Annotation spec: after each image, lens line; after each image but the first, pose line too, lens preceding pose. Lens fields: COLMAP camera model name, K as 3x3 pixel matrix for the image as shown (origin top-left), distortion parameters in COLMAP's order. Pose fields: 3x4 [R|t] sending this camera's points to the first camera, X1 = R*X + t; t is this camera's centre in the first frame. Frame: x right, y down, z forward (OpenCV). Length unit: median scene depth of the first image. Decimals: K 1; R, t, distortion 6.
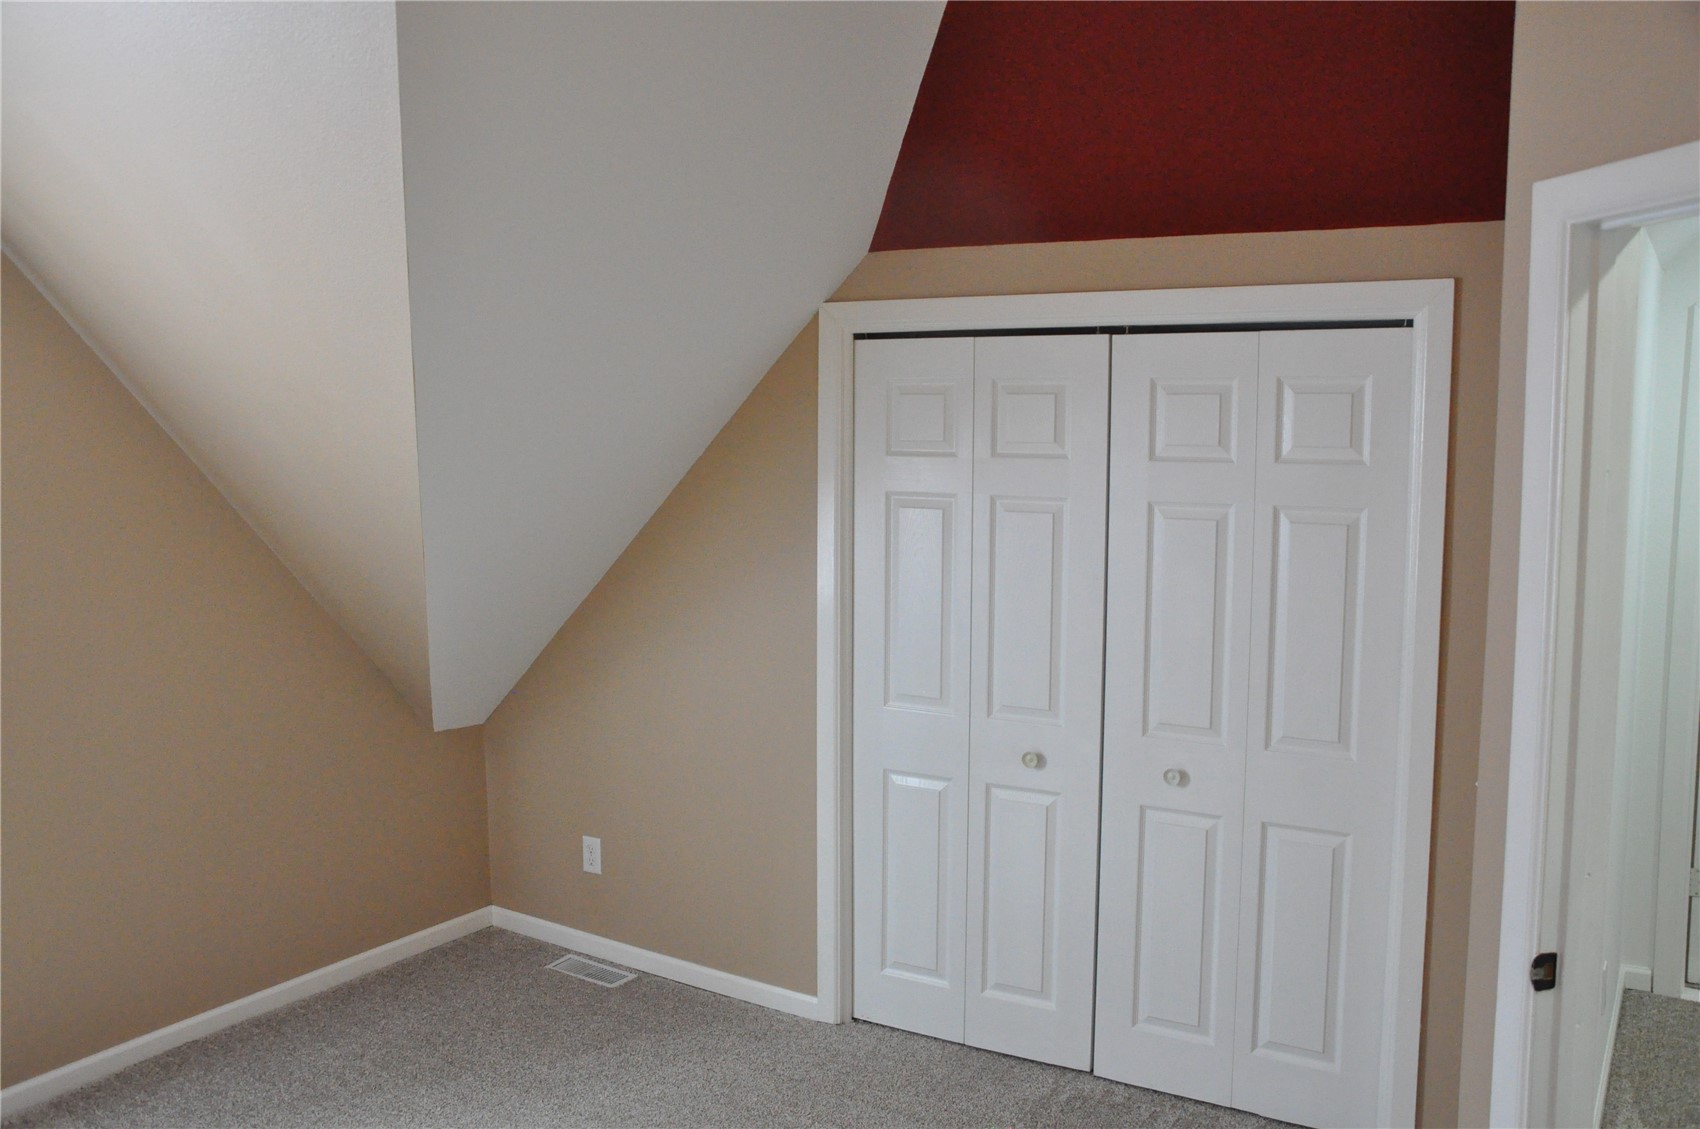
lens RADIAL K [[1476.0, 0, 850.0], [0, 1476.0, 564.5], [0, 0, 1]] dist [-0.119295, 0.167765]
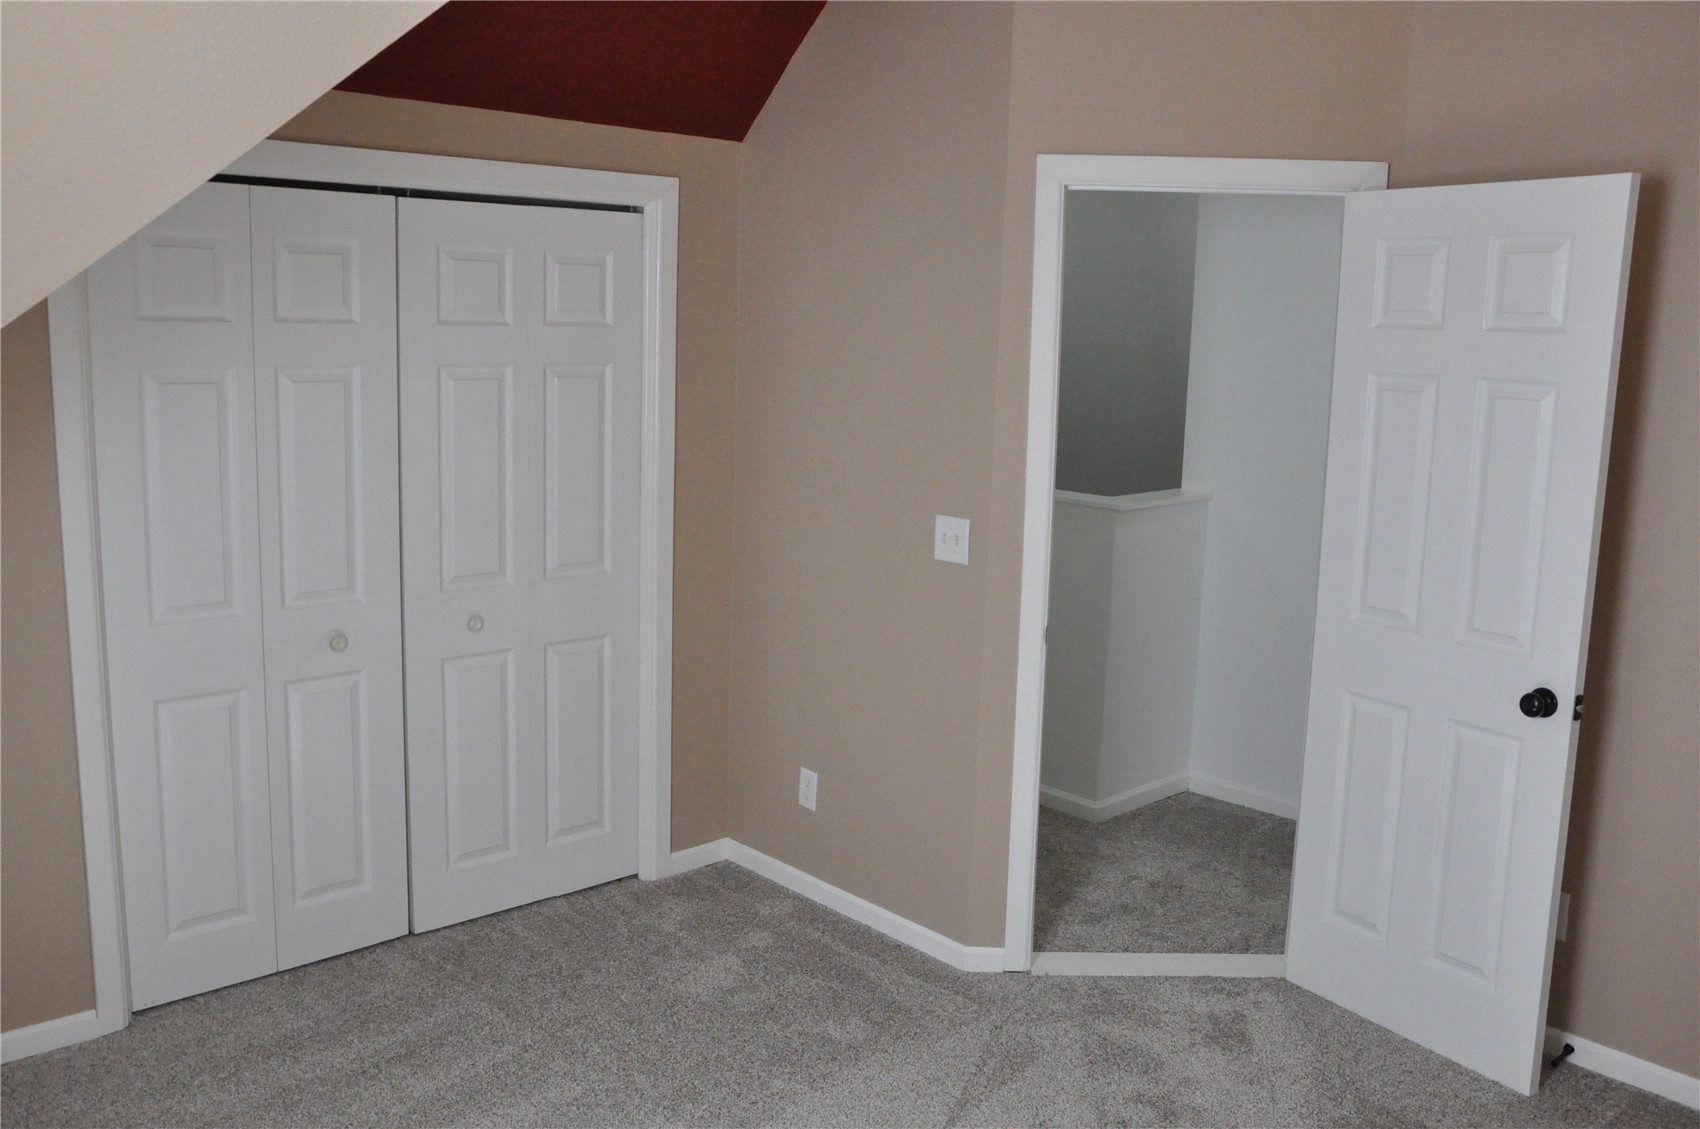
lens RADIAL K [[1476.0, 0, 850.0], [0, 1476.0, 564.5], [0, 0, 1]] dist [-0.119295, 0.167765]
pose [[0.278069, -0.163138, 0.946606, -0.698695], [0.060358, 0.986492, 0.152282, -0.042944], [-0.958663, 0.014791, 0.284159, 0.432153]]
